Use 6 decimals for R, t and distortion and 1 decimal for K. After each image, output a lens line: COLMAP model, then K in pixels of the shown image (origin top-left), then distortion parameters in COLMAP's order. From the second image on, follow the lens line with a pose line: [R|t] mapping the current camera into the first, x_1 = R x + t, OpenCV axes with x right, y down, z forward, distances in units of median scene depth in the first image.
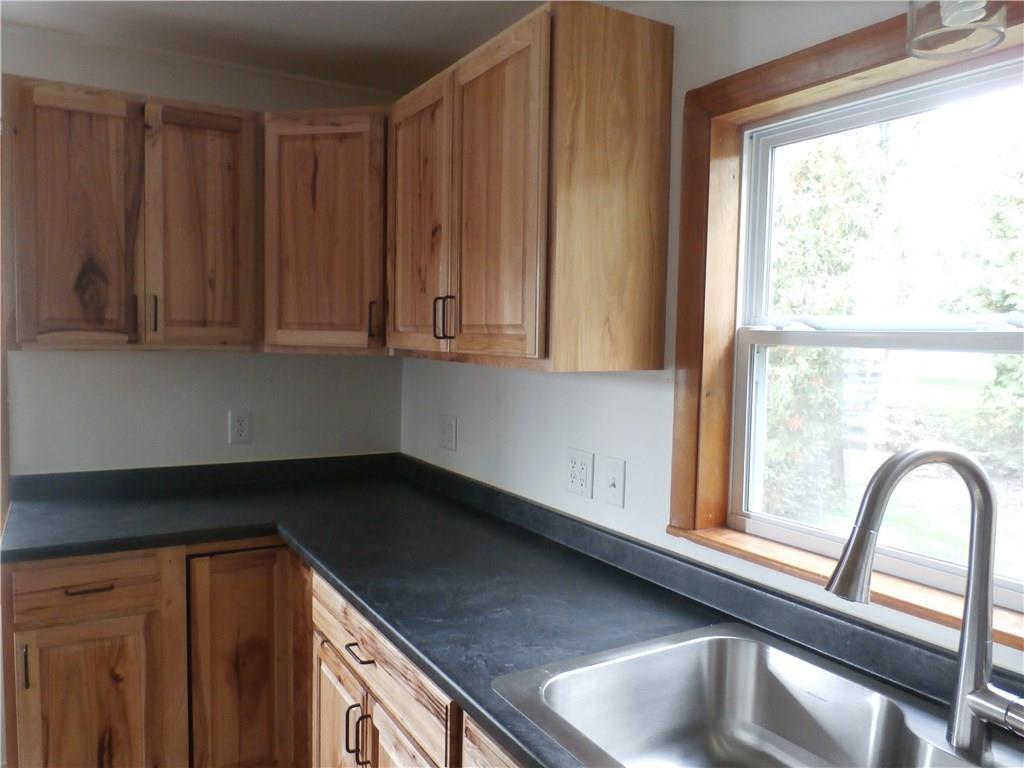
lens RADIAL K [[763.3, 0, 512.0], [0, 763.3, 384.0], [0, 0, 1]] dist [0.004789, -0.010128]
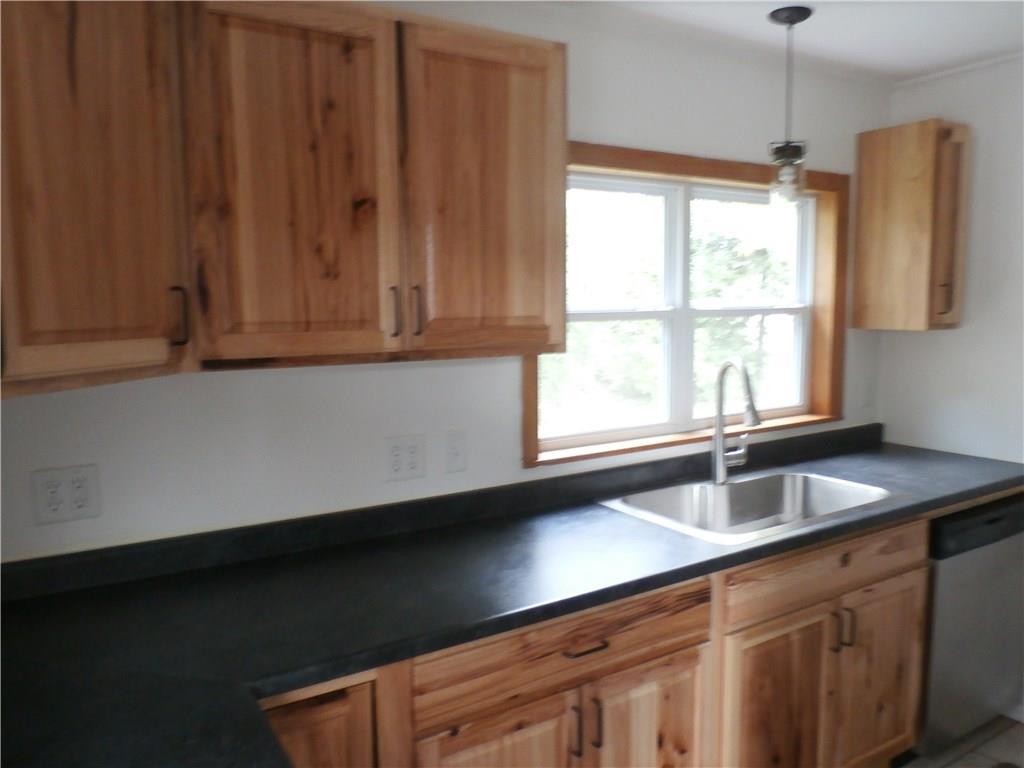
lens RADIAL K [[763.3, 0, 512.0], [0, 763.3, 384.0], [0, 0, 1]] dist [0.004789, -0.010128]
pose [[-0.010687, -0.121992, 0.992473, -0.880032], [0.080339, 0.989217, 0.122457, -0.094189], [-0.996710, 0.081043, -0.000771, 0.823111]]
